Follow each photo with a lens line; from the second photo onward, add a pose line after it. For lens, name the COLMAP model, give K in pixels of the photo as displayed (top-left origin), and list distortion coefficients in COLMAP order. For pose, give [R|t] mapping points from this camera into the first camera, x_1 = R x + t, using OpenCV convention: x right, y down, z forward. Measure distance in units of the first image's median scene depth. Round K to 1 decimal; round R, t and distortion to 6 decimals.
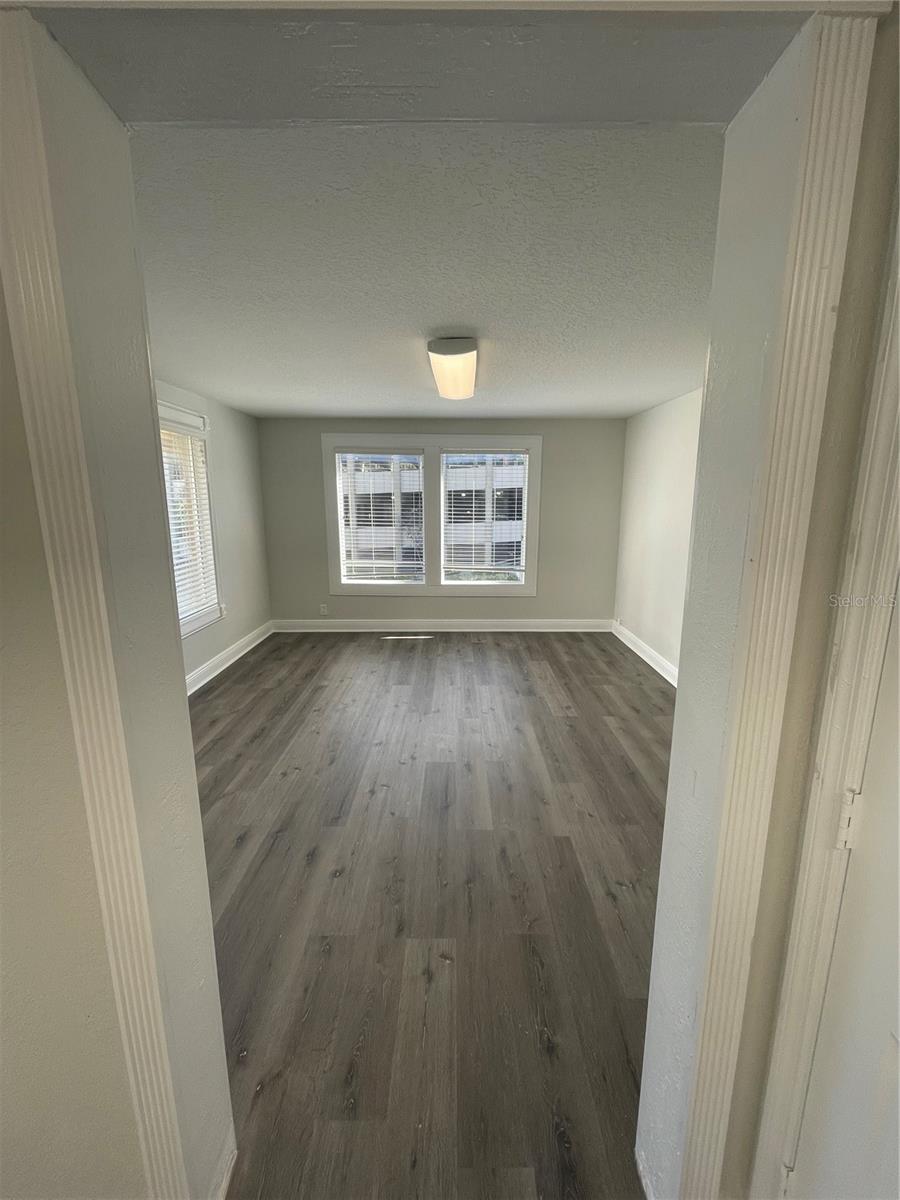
lens RADIAL K [[486.8, 0, 456.3], [0, 486.8, 596.2], [0, 0, 1]] dist [-0.000176, 0.000021]
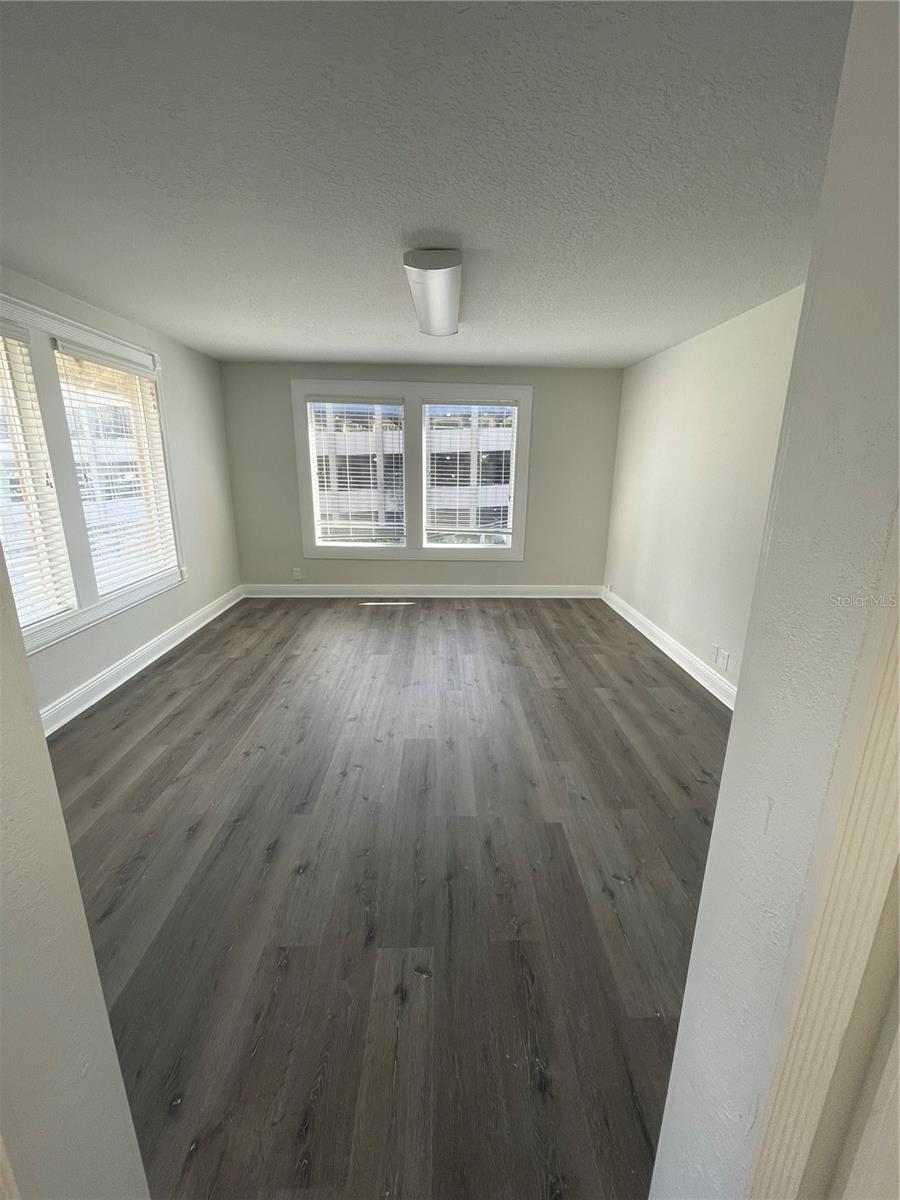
lens RADIAL K [[486.8, 0, 456.3], [0, 486.8, 596.2], [0, 0, 1]] dist [-0.000176, 0.000021]
pose [[0.999470, 0.003139, 0.032408, 0.004986], [-0.005385, 0.997571, 0.069445, 0.007209], [-0.032111, -0.069582, 0.997059, 0.095337]]
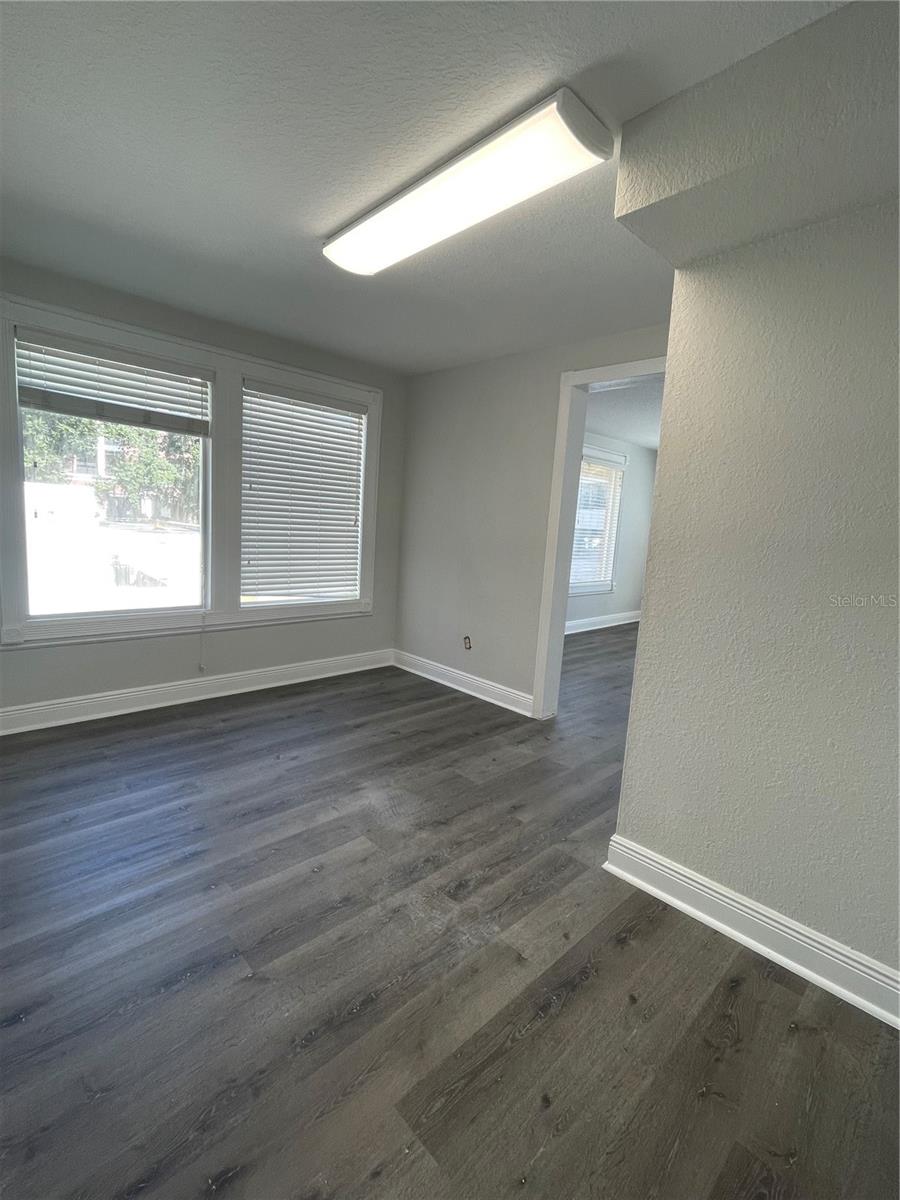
lens RADIAL K [[532.9, 0, 450.0], [0, 532.9, 600.0], [0, 0, 1]] dist [-0.013755, 0.000017]
pose [[0.684602, 0.145170, -0.714315, 0.471898], [-0.197459, 0.980260, 0.009973, 0.217251], [0.701663, 0.134220, 0.699753, -0.646135]]
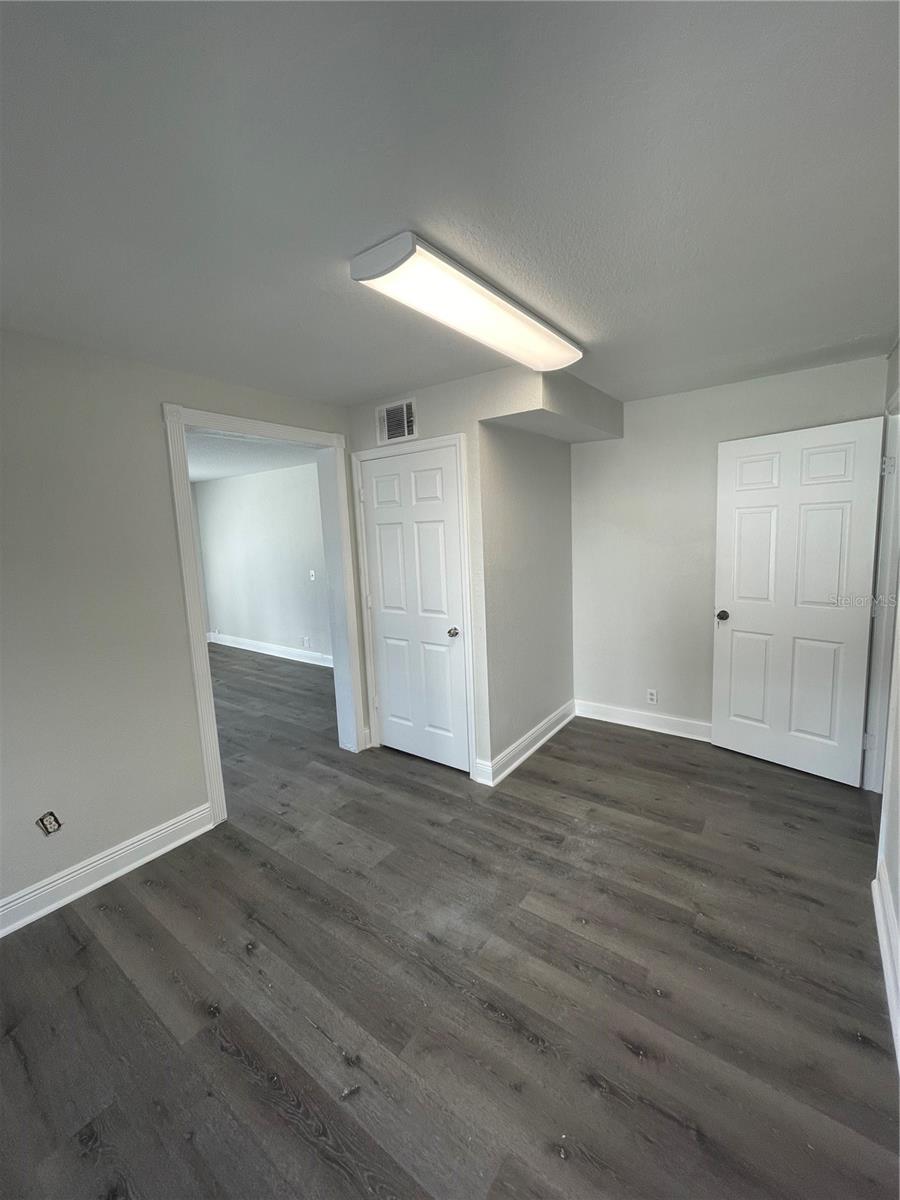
lens RADIAL K [[486.8, 0, 456.3], [0, 486.8, 596.2], [0, 0, 1]] dist [-0.000176, 0.000021]
pose [[0.597611, -0.130295, 0.791128, -0.561184], [0.193112, 0.981051, 0.015700, 0.114176], [-0.778183, 0.143394, 0.611449, -0.593636]]
